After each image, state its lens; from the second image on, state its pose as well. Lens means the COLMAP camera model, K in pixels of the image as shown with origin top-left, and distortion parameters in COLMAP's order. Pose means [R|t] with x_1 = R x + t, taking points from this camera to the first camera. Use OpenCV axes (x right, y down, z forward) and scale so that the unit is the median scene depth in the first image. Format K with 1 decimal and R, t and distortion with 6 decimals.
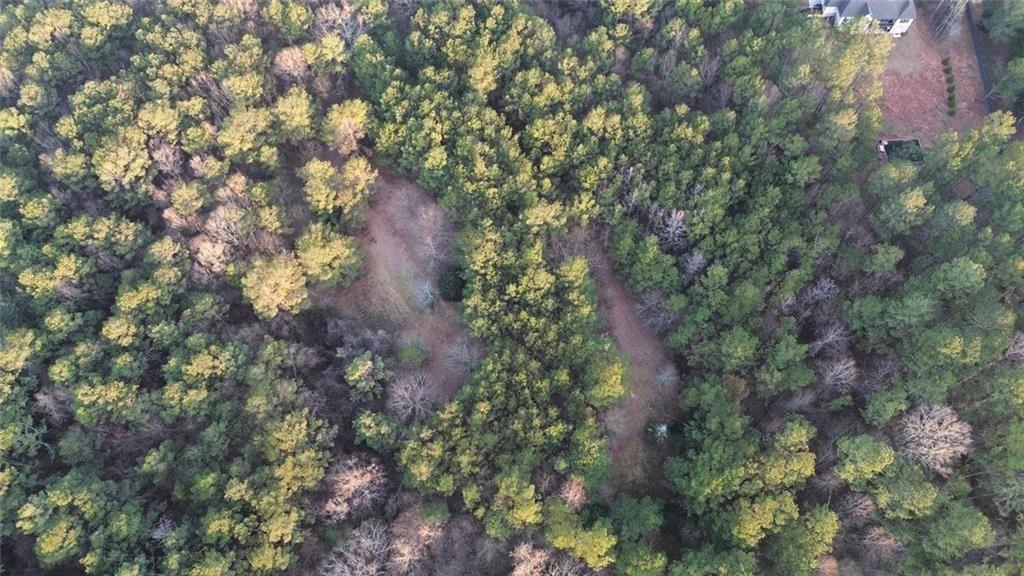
lens RADIAL K [[751.7, 0, 511.0], [0, 751.7, 289.1], [0, 0, 1]] dist [0.033561, 0.004206]
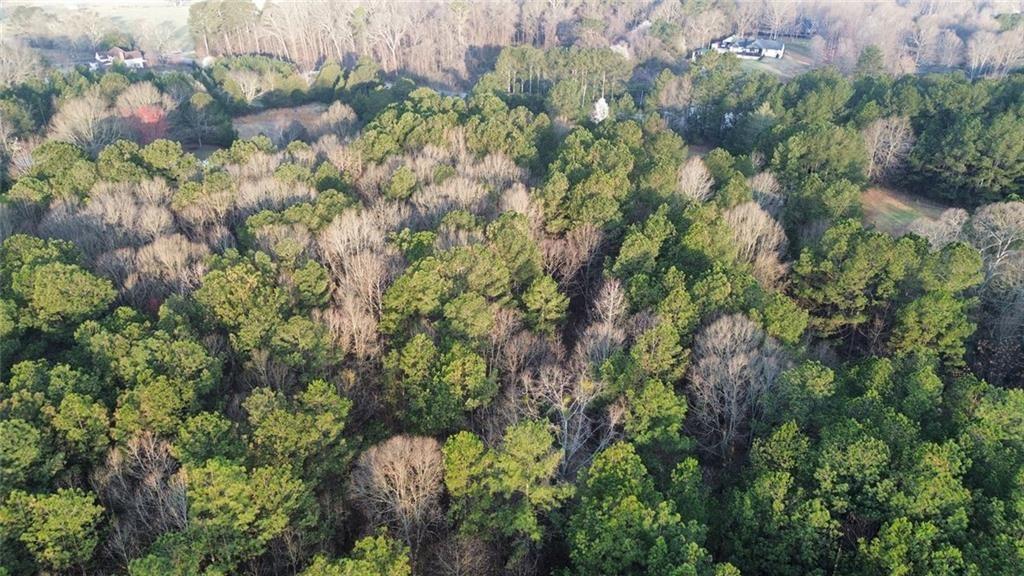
lens RADIAL K [[751.7, 0, 510.4], [0, 751.7, 289.0], [0, 0, 1]] dist [0.033561, 0.004206]
pose [[0.956734, 0.167790, -0.237712, -0.176857], [-0.280370, 0.750083, -0.598972, -0.171272], [0.077802, 0.639704, 0.764673, 0.693694]]
